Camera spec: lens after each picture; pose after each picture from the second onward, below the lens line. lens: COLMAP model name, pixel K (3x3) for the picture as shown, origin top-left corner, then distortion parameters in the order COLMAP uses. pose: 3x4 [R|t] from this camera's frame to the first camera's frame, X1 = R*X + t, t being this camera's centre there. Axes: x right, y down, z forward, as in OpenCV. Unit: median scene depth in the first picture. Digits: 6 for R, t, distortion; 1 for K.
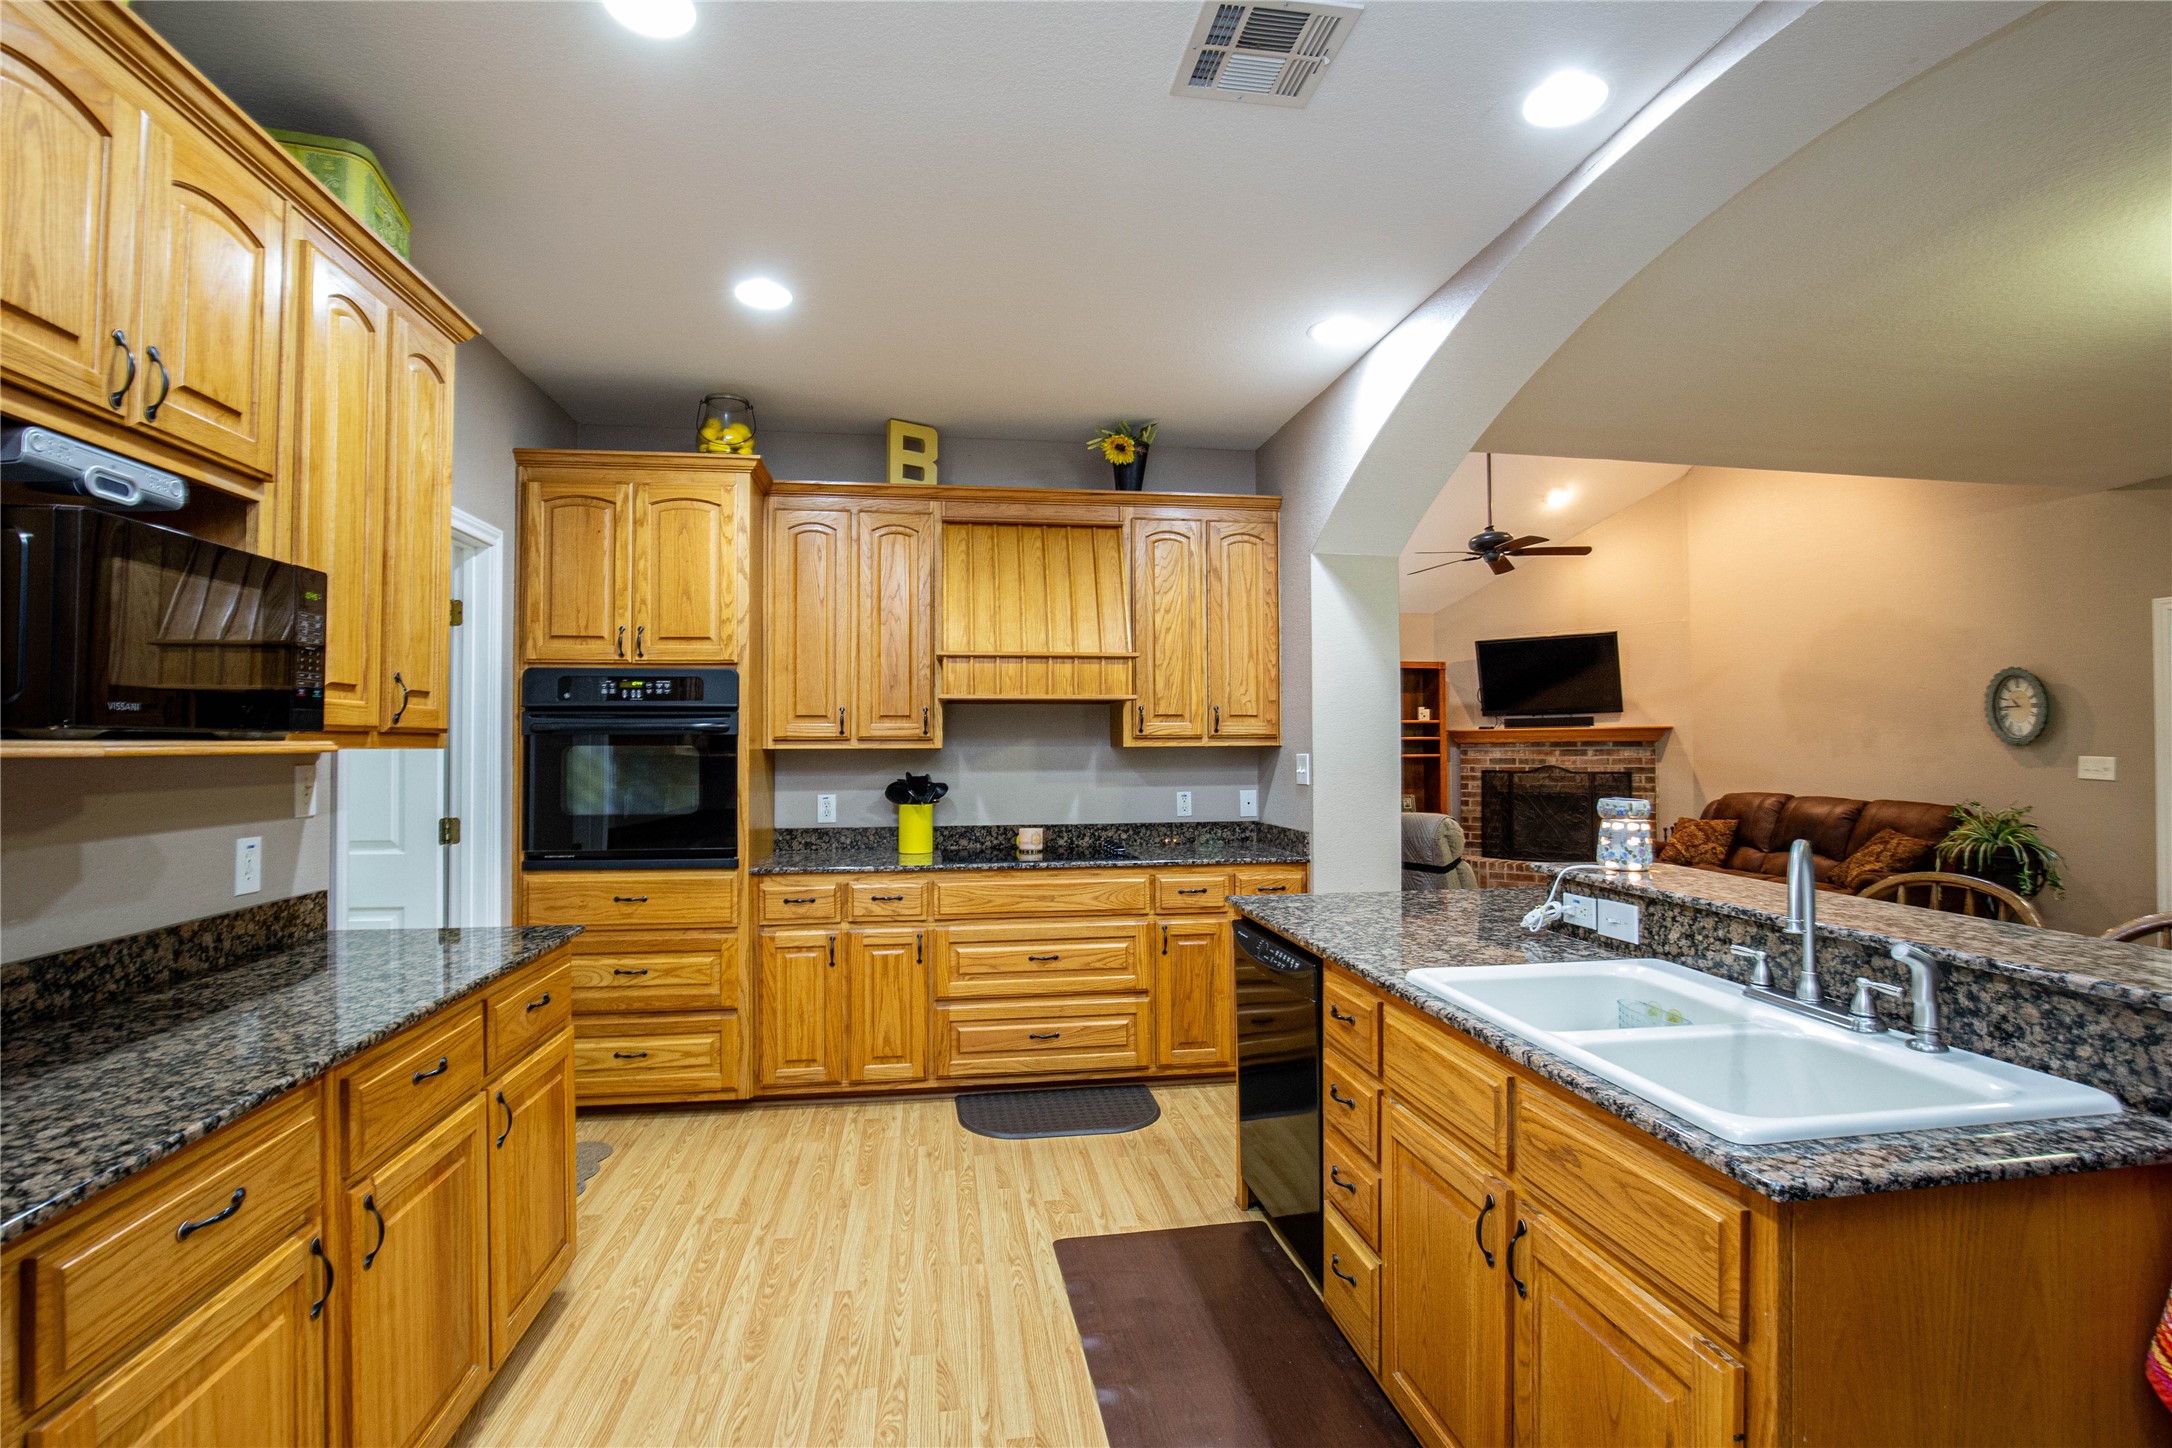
lens RADIAL K [[993.2, 0, 1086.0], [0, 993.2, 724.0], [0, 0, 1]] dist [-0.031340, 0.000663]
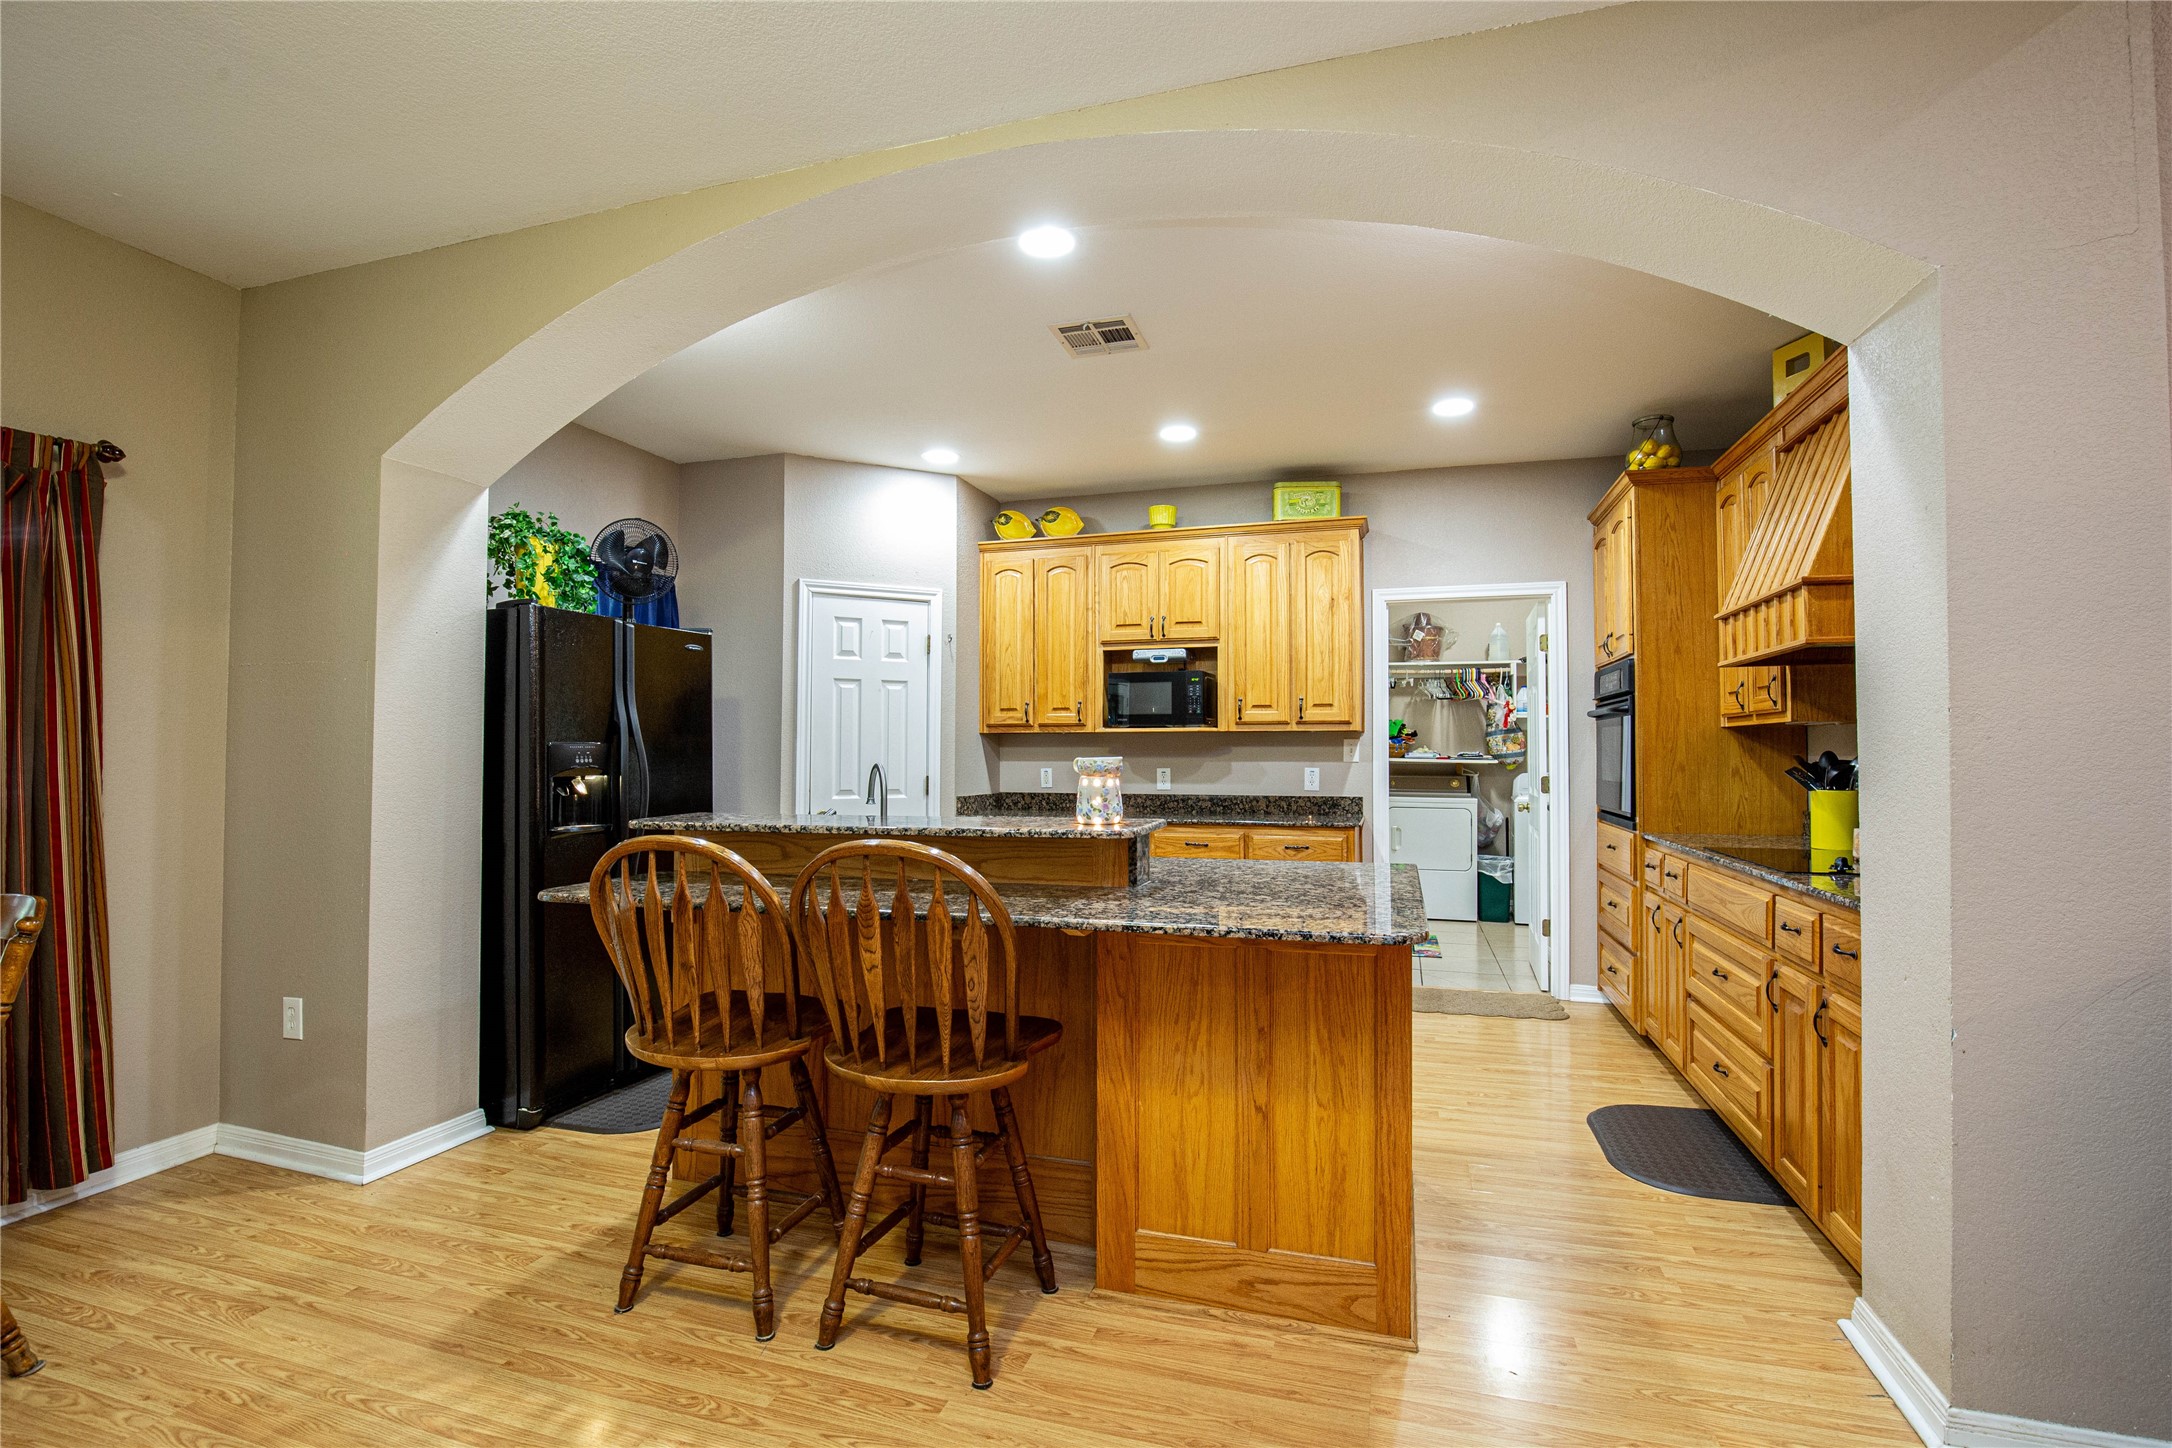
lens RADIAL K [[993.2, 0, 1086.0], [0, 993.2, 724.0], [0, 0, 1]] dist [-0.031340, 0.000663]
pose [[-0.435641, -0.025016, -0.899773, 0.422242], [0.019111, 0.999131, -0.037031, 0.022822], [0.899918, -0.033328, -0.434784, 0.407989]]
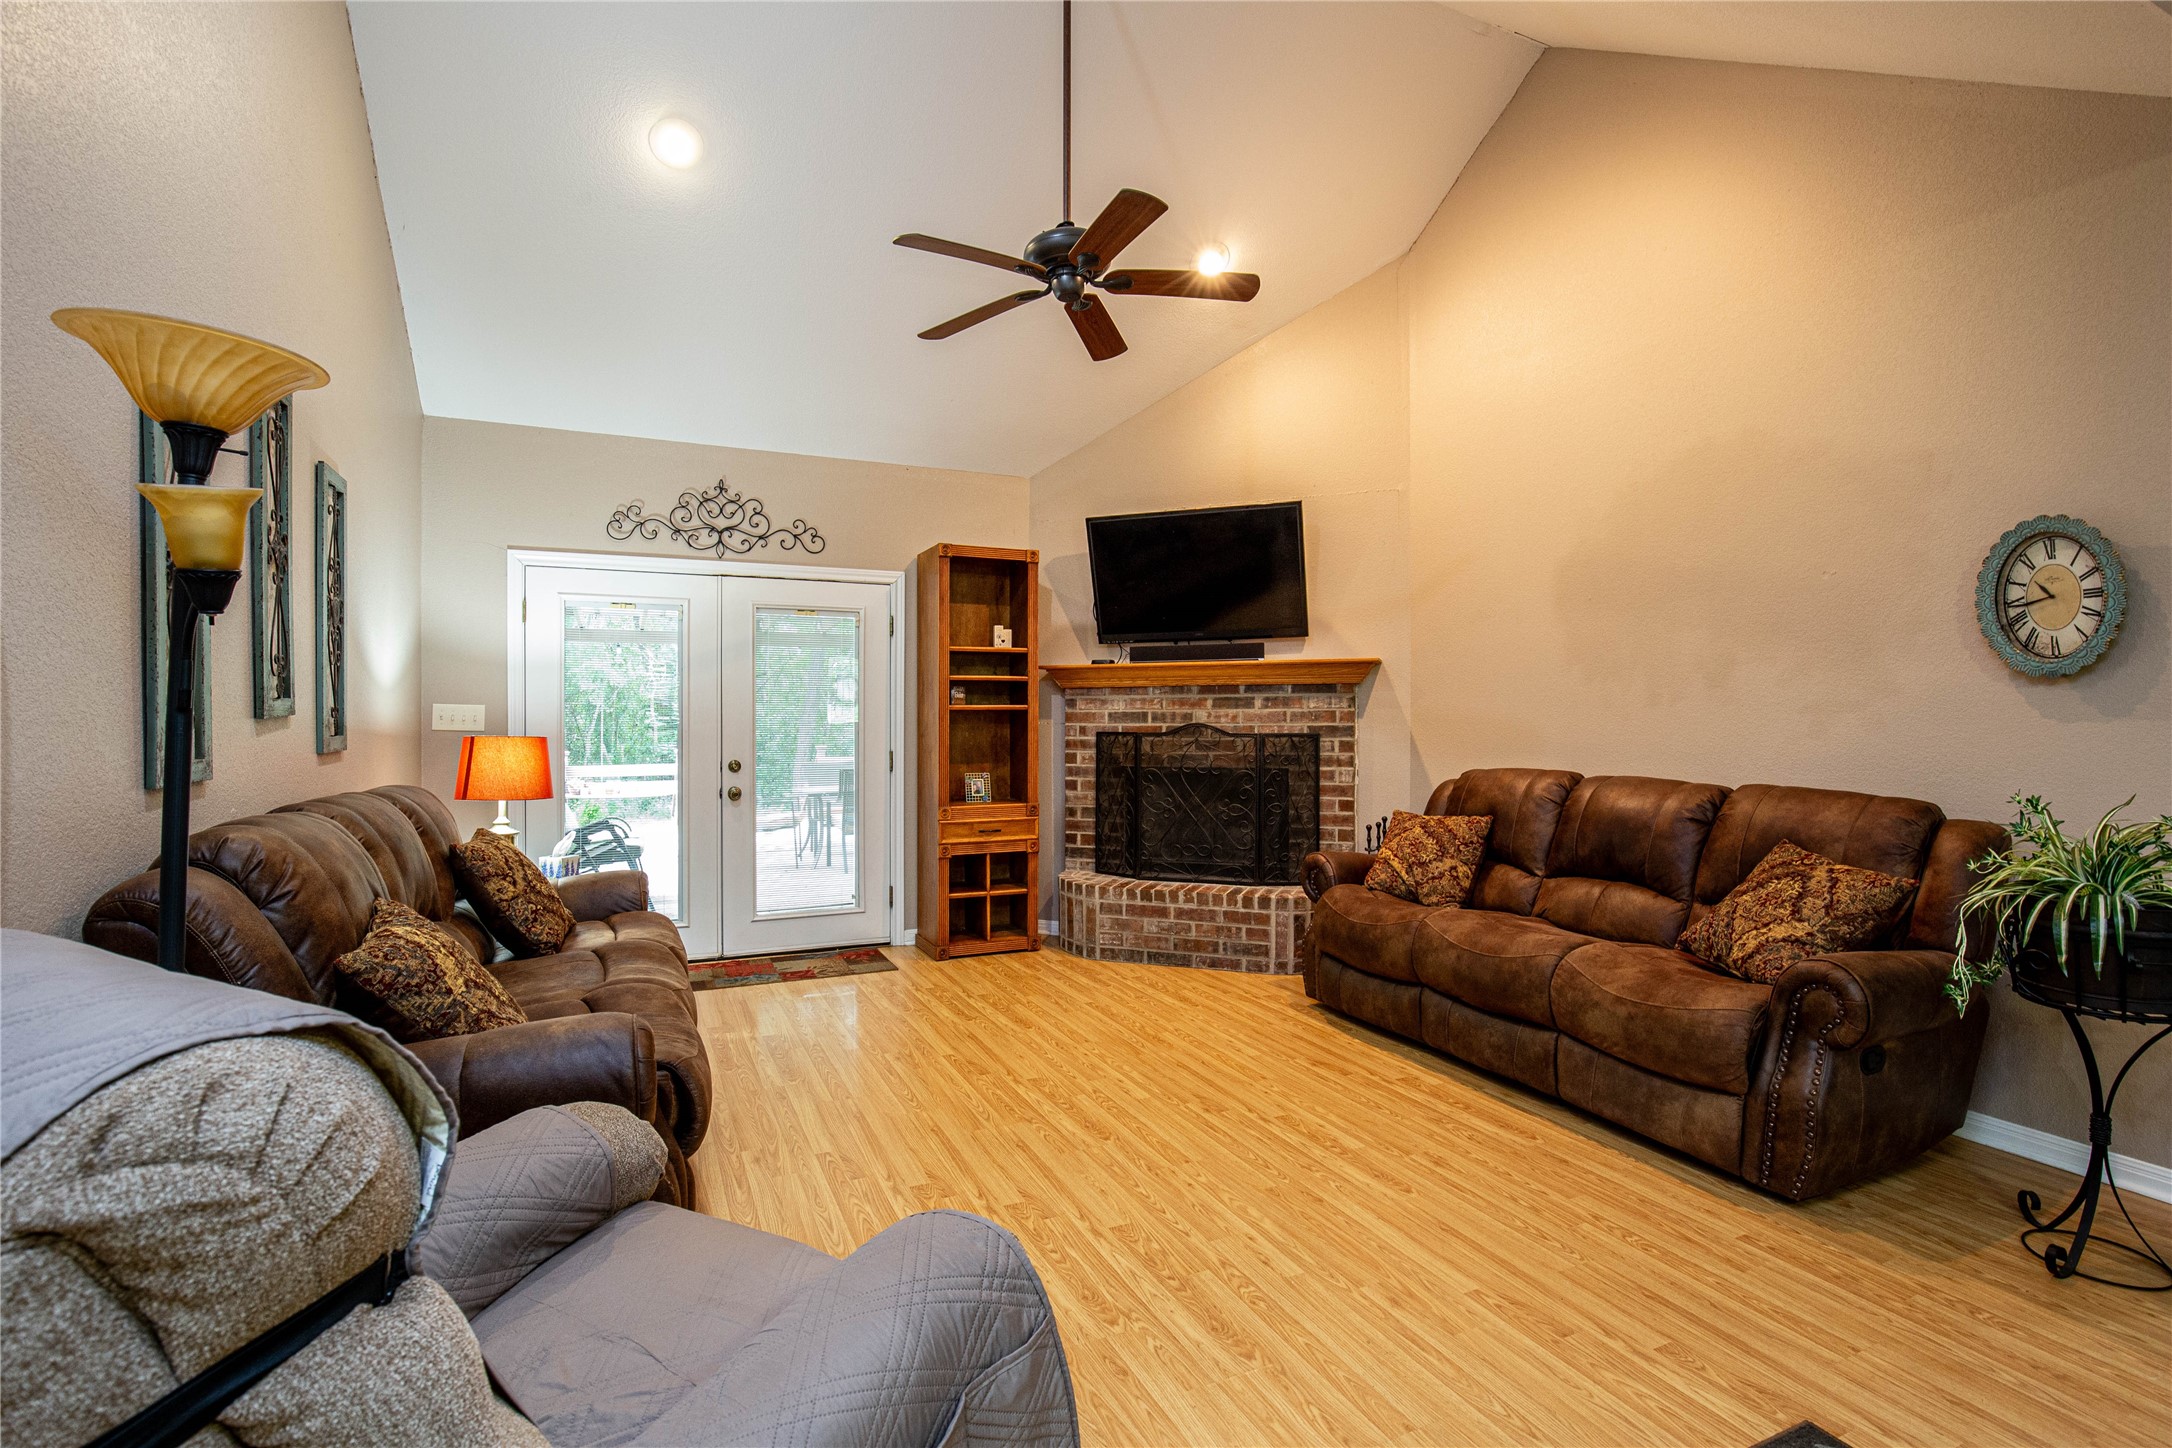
lens RADIAL K [[993.2, 0, 1086.0], [0, 993.2, 724.0], [0, 0, 1]] dist [-0.031340, 0.000663]
pose [[0.959829, -0.000173, 0.280586, 0.241401], [-0.009670, 0.999385, 0.033694, 0.023206], [-0.280419, -0.035054, 0.959237, 0.447619]]
